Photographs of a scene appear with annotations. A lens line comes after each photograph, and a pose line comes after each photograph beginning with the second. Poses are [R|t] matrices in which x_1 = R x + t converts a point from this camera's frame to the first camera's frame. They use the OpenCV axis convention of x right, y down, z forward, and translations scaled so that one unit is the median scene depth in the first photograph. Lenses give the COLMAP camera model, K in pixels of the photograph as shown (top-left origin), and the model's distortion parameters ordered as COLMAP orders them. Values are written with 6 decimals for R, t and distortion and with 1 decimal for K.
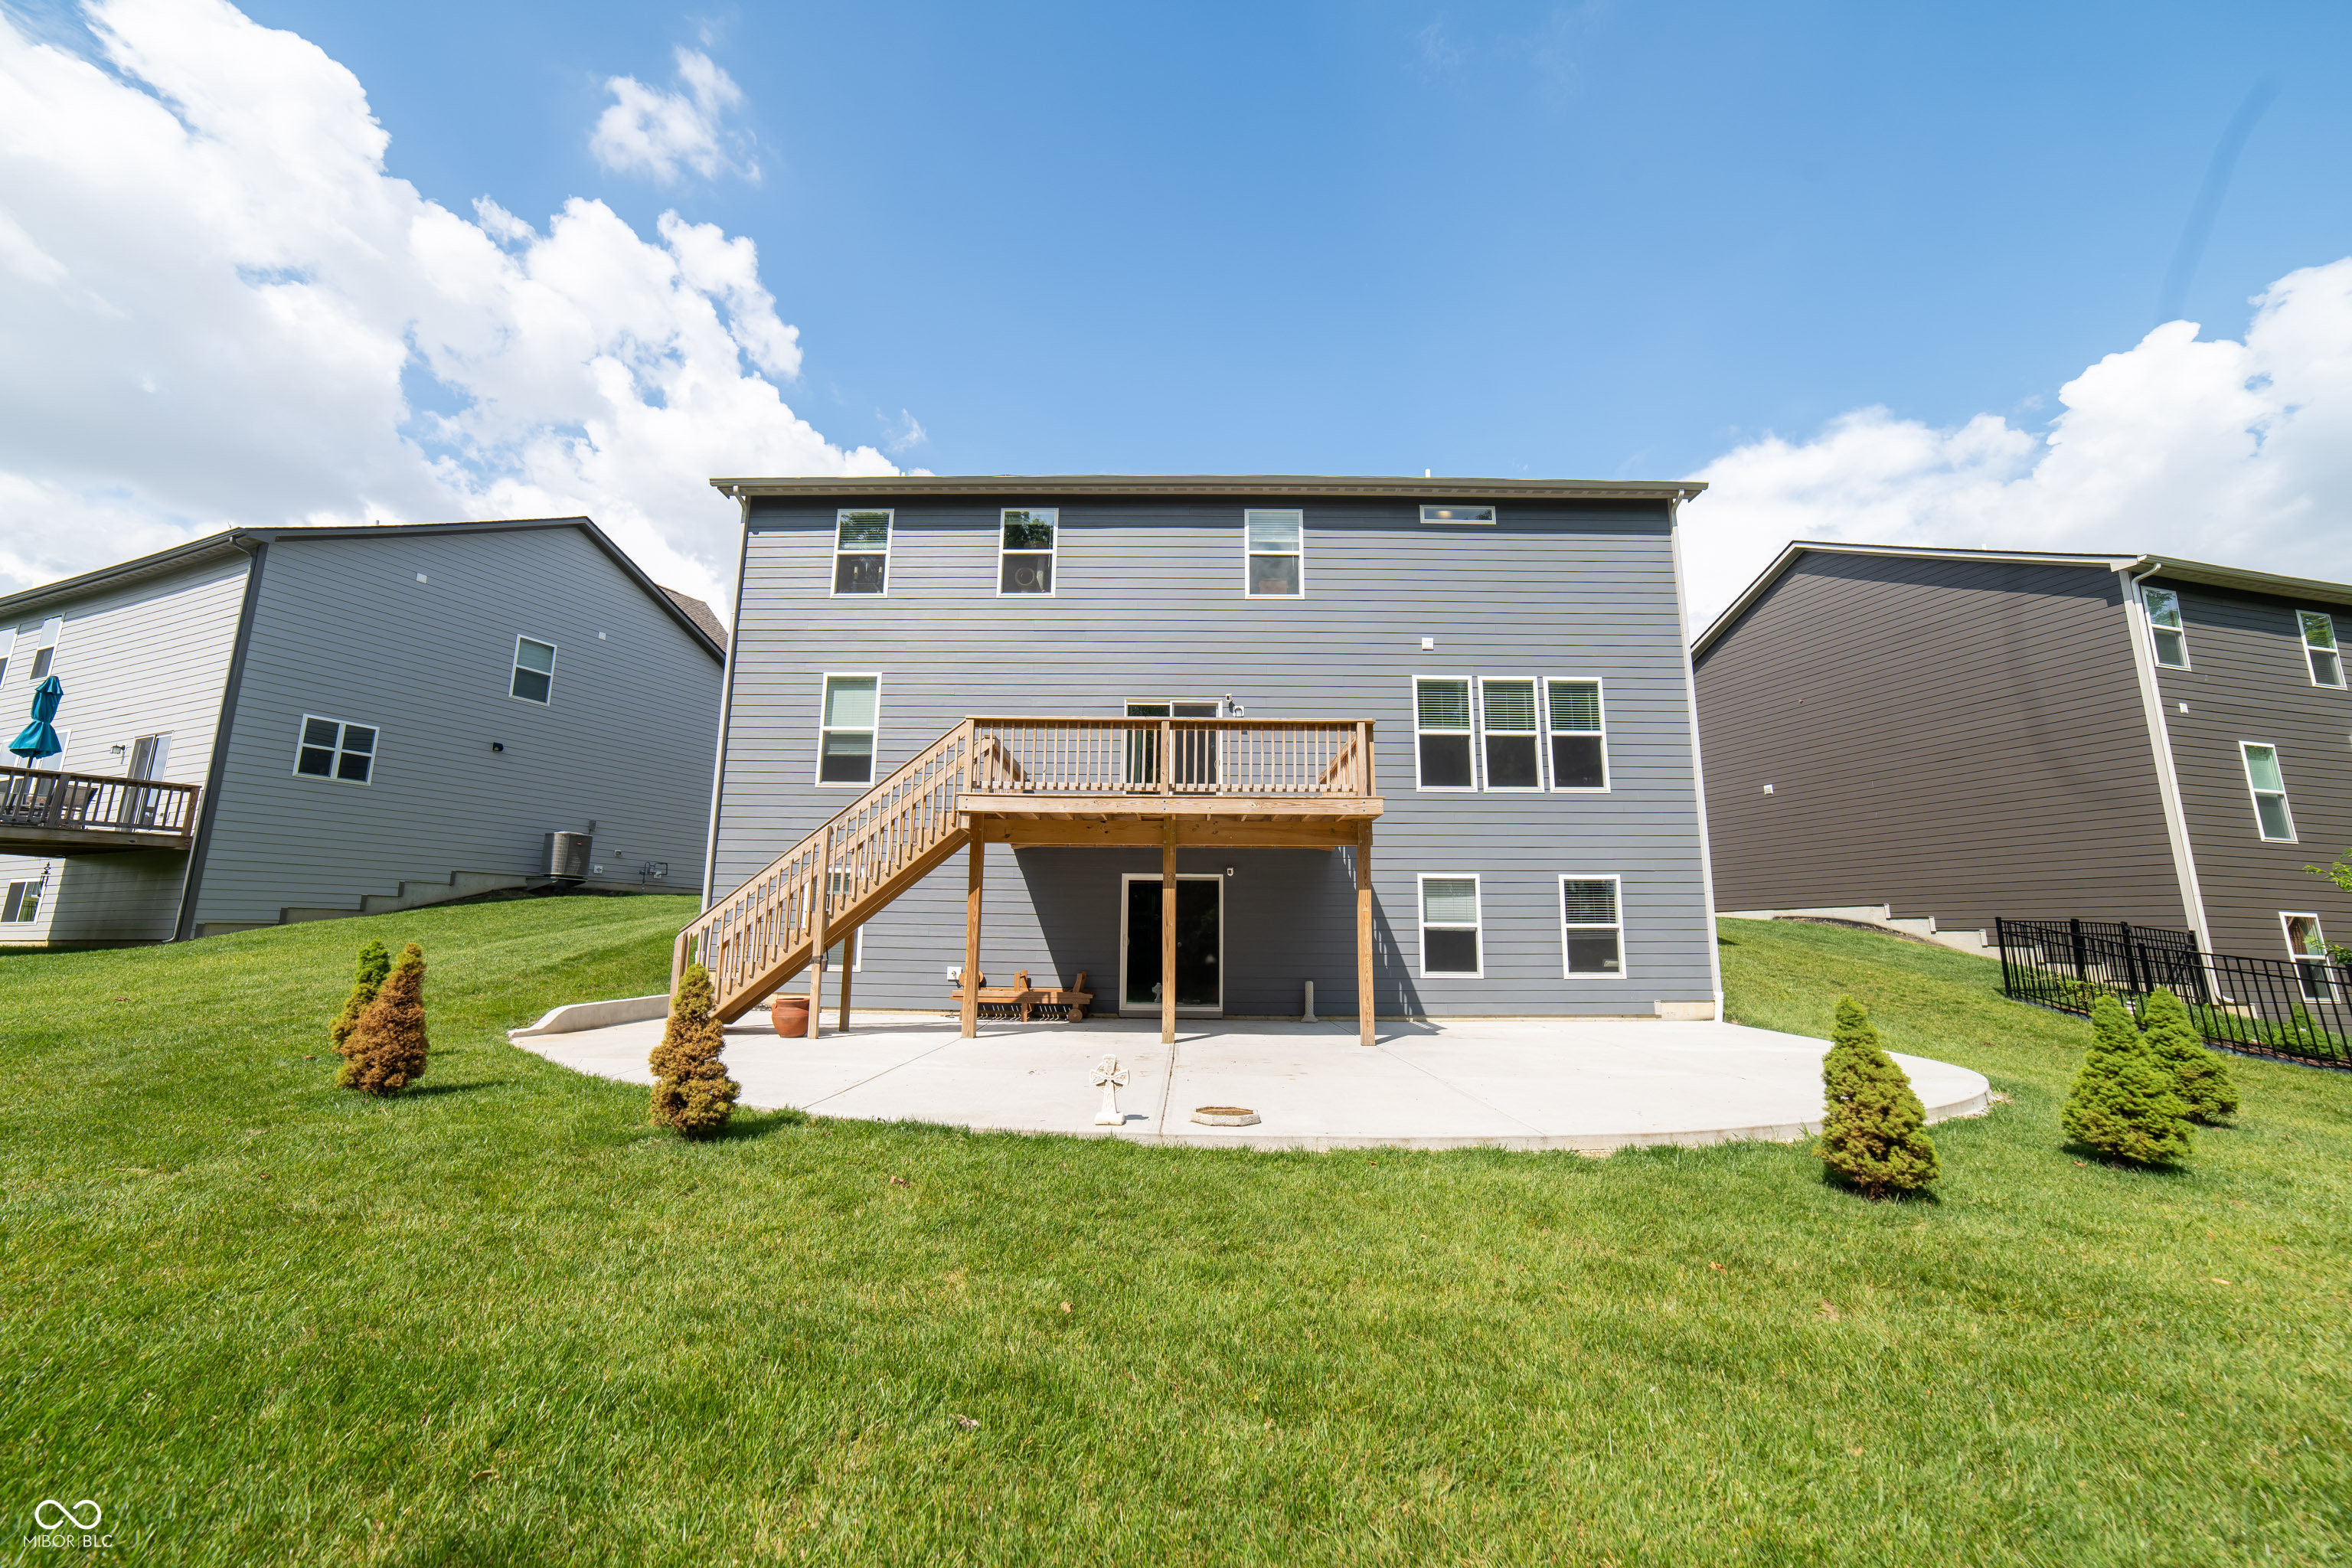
lens RADIAL K [[915.9, 0, 1163.8], [0, 915.9, 783.9], [0, 0, 1]] dist [-0.066284, 0.039088]
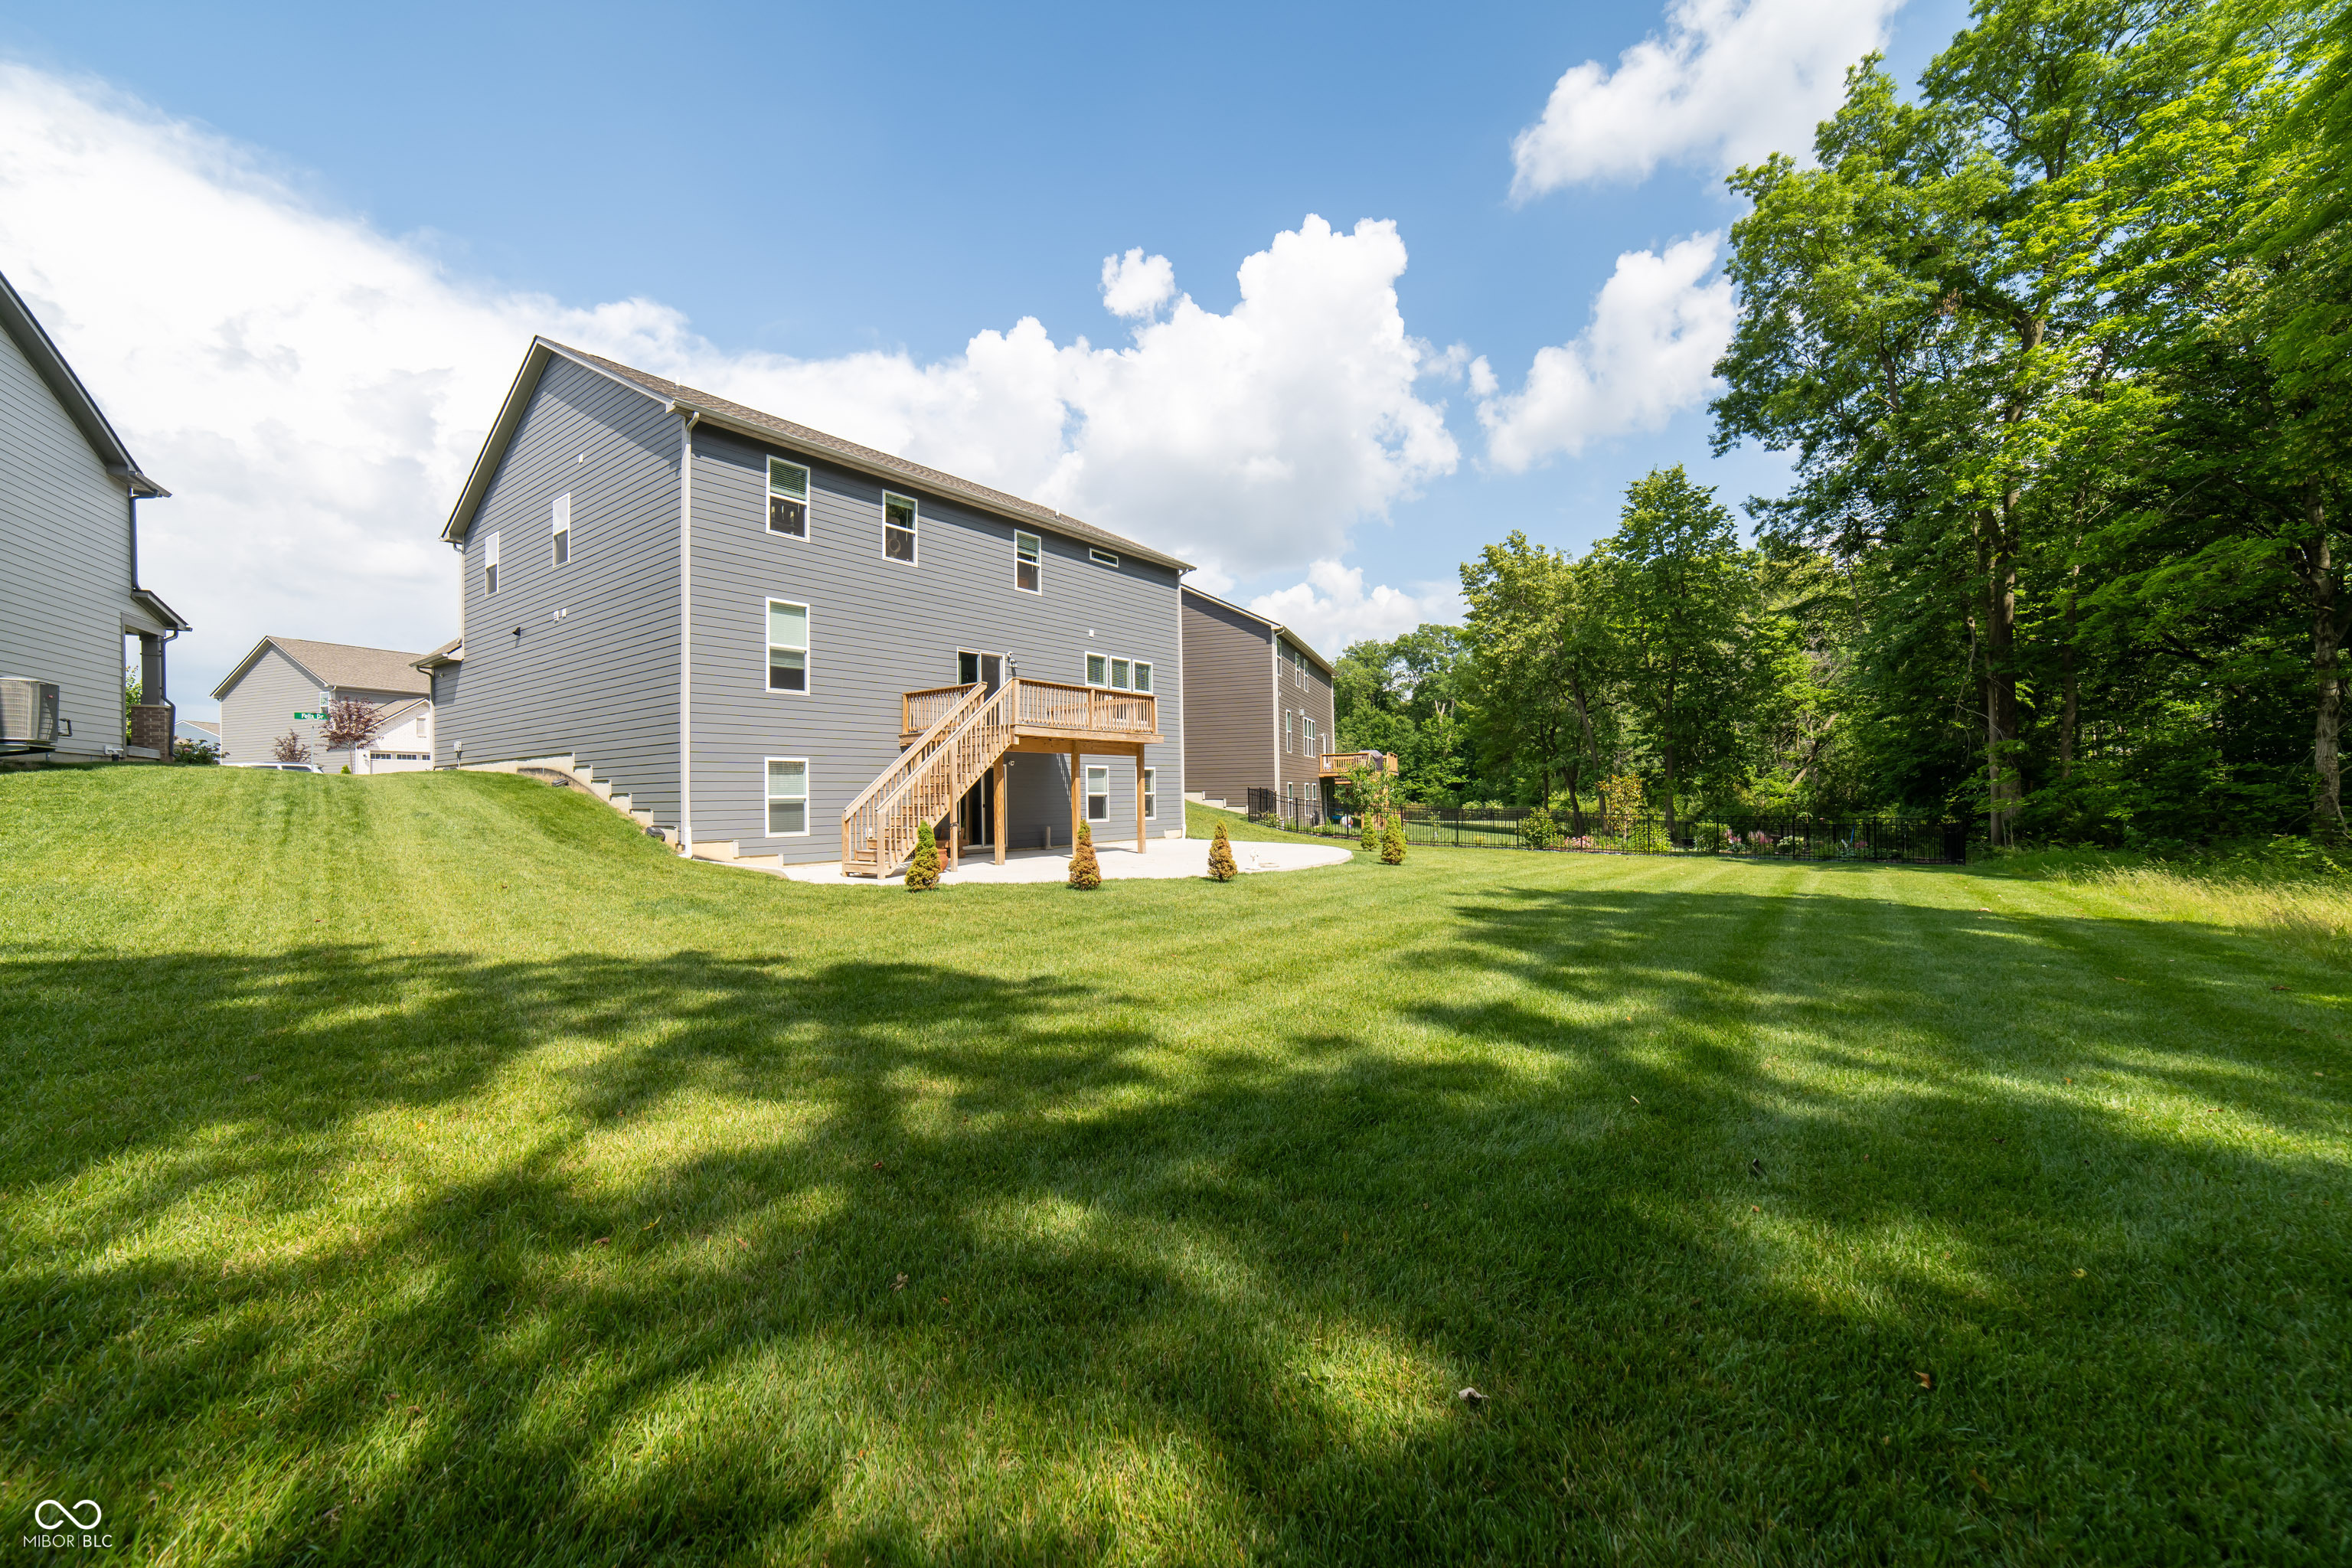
lens RADIAL K [[915.9, 0, 1163.8], [0, 915.9, 783.9], [0, 0, 1]] dist [-0.066284, 0.039088]
pose [[0.591713, -0.007030, 0.806118, -1.042367], [-0.112655, 0.989429, 0.091321, -0.044970], [-0.798238, -0.144849, 0.584666, -0.171197]]
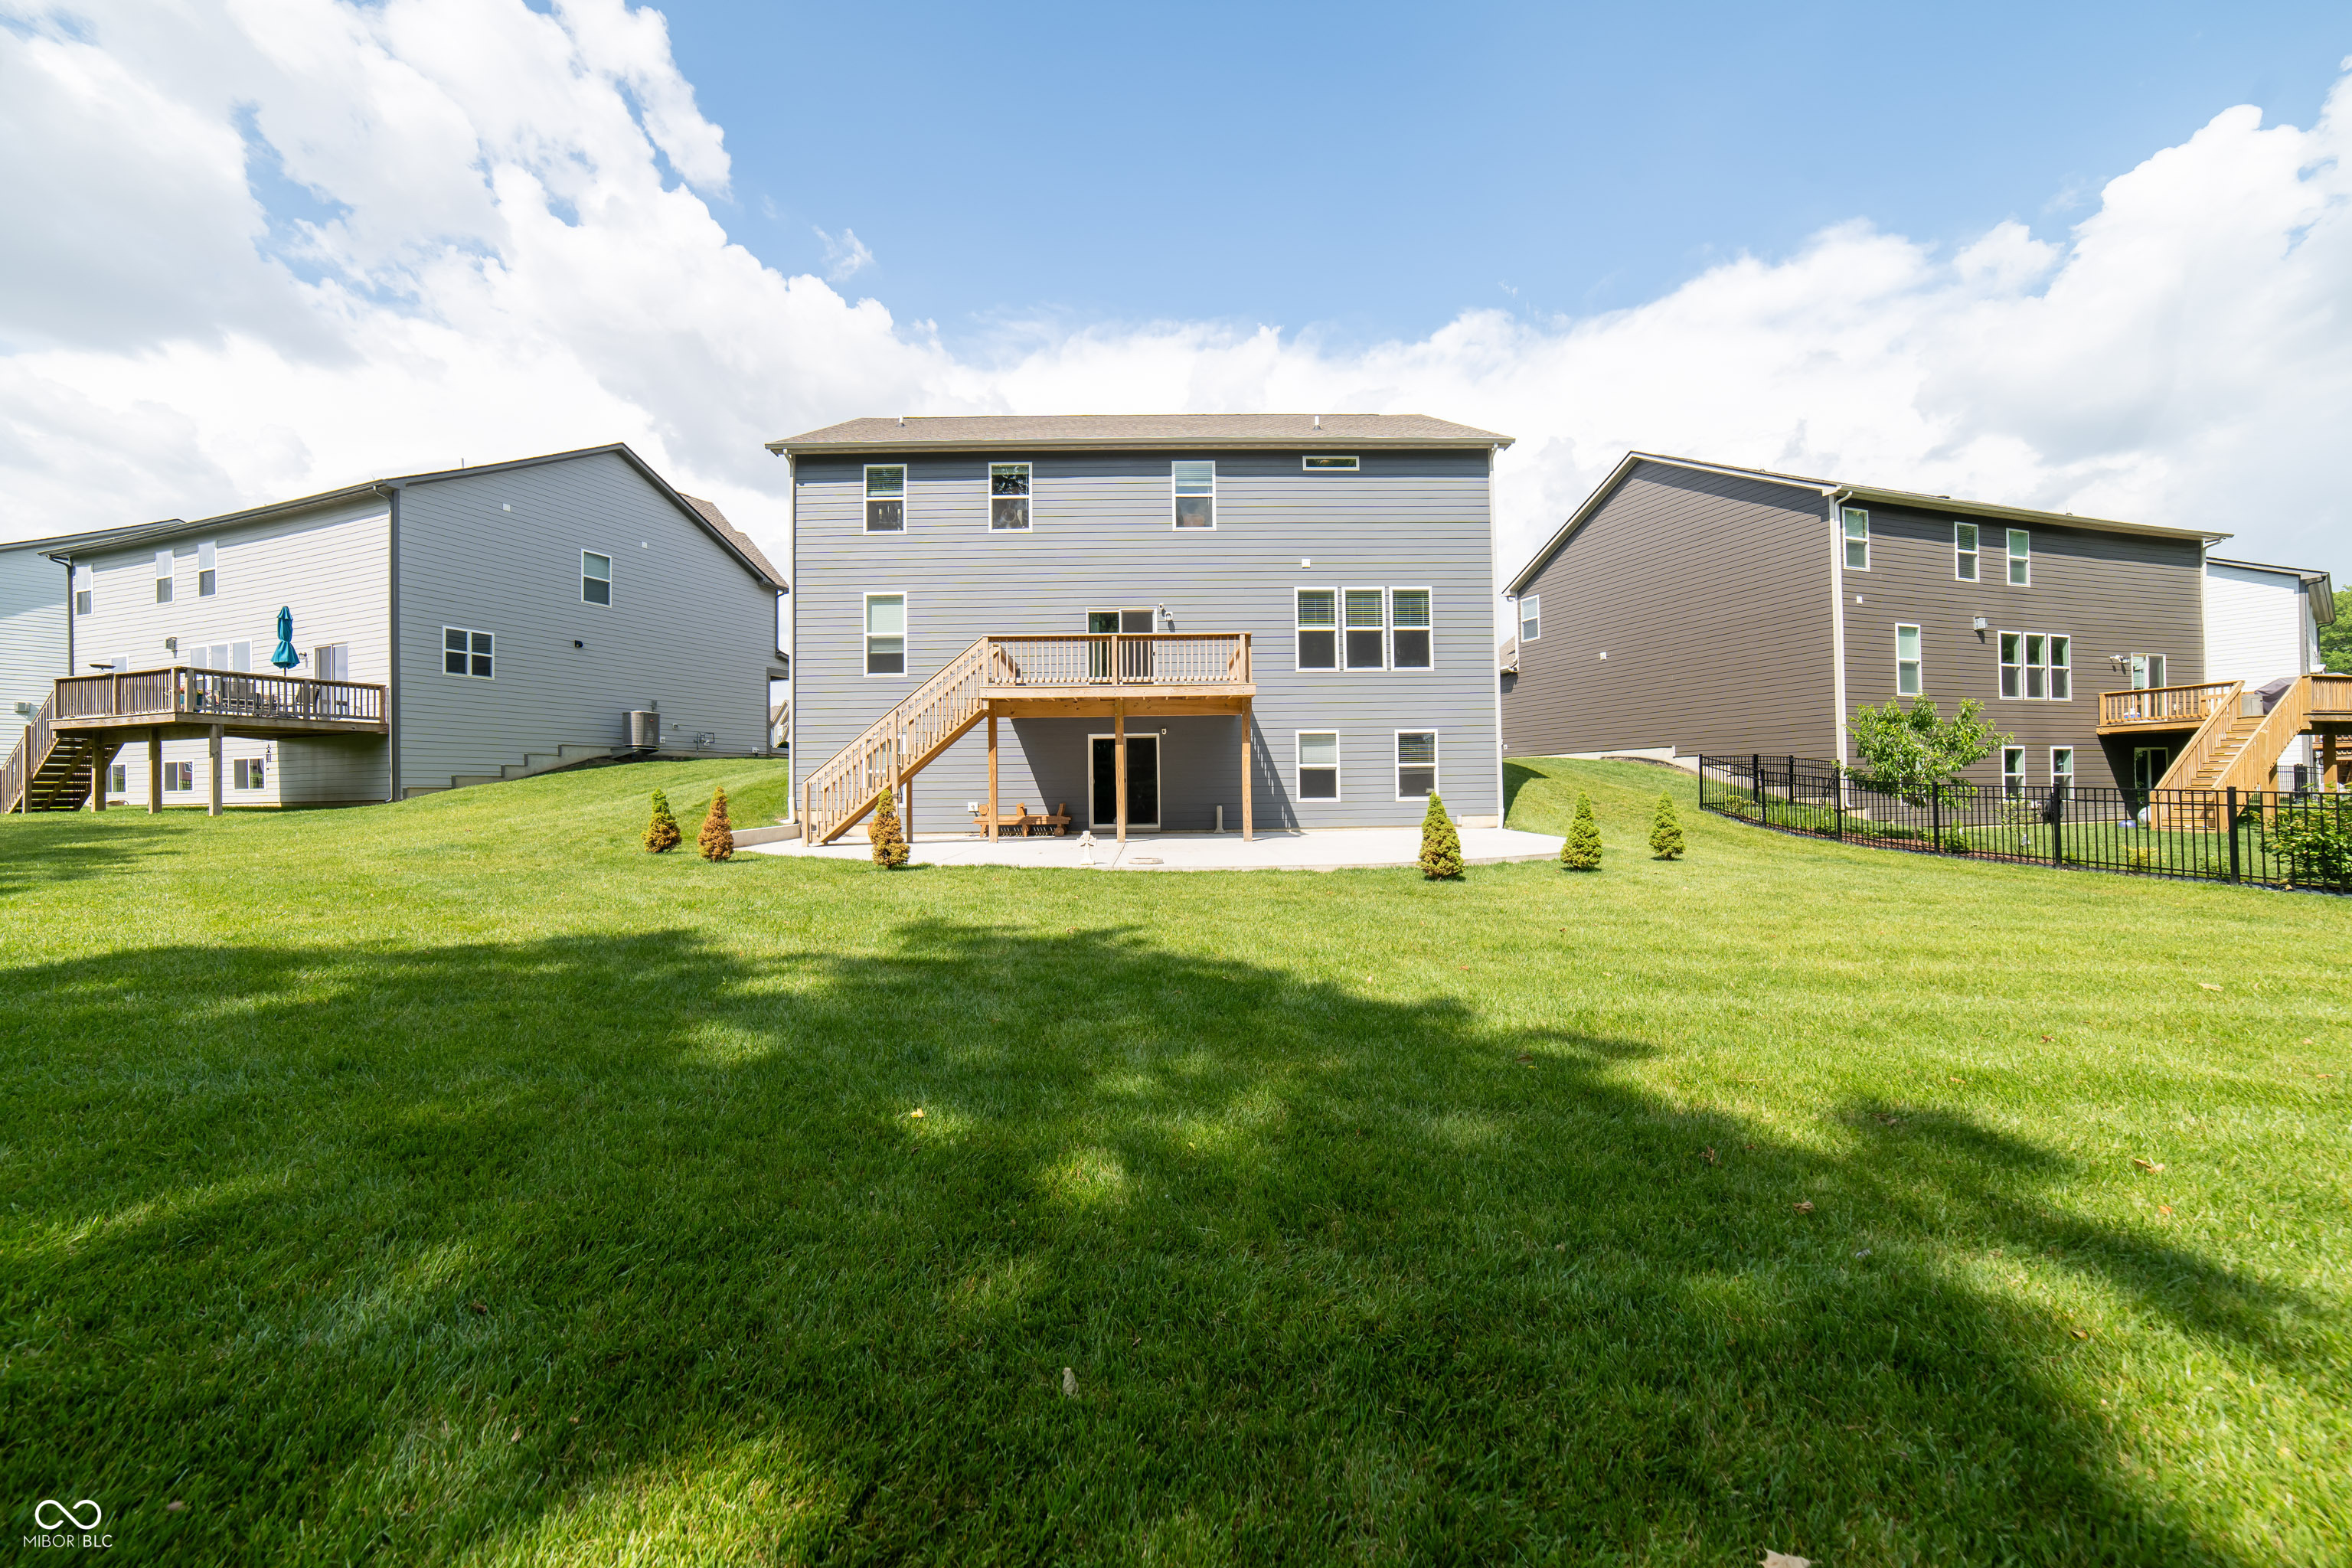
lens RADIAL K [[915.9, 0, 1163.8], [0, 915.9, 783.9], [0, 0, 1]] dist [-0.066284, 0.039088]
pose [[0.998986, -0.023496, 0.038396, 0.014994], [0.016987, 0.986675, 0.161813, -0.052101], [-0.041687, -0.160996, 0.986074, -0.402905]]
